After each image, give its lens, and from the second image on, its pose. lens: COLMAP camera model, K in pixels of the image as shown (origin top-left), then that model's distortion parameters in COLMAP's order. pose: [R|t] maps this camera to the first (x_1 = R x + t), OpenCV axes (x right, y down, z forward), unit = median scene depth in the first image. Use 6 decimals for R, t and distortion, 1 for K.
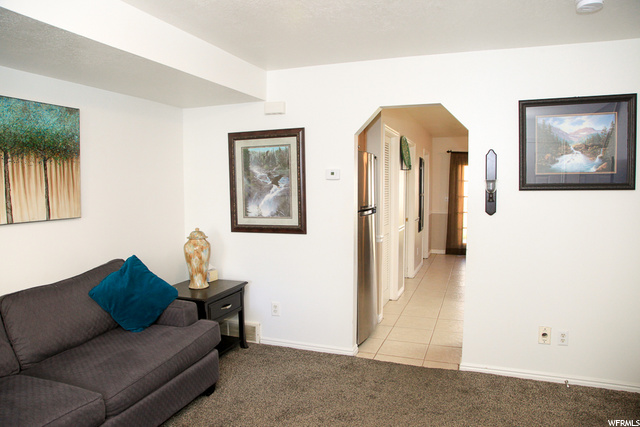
lens RADIAL K [[436.4, 0, 317.7], [0, 436.4, 215.2], [0, 0, 1]] dist [-0.117831, 0.062375]
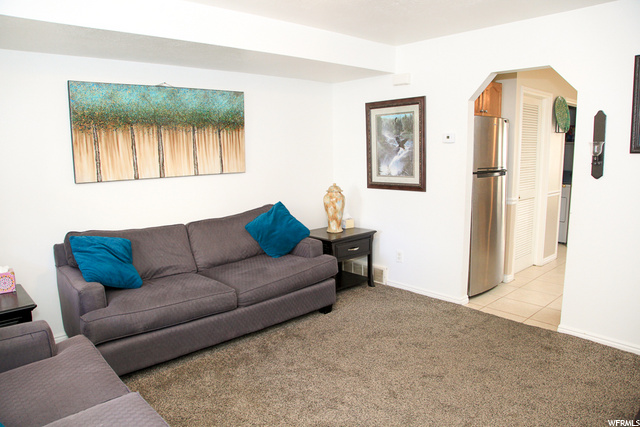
lens RADIAL K [[436.4, 0, 317.7], [0, 436.4, 215.2], [0, 0, 1]] dist [-0.117831, 0.062375]
pose [[0.890550, 0.061247, -0.450743, 0.251616], [-0.023306, 0.995736, 0.089253, 0.011132], [0.454288, -0.068979, 0.888180, -0.128477]]
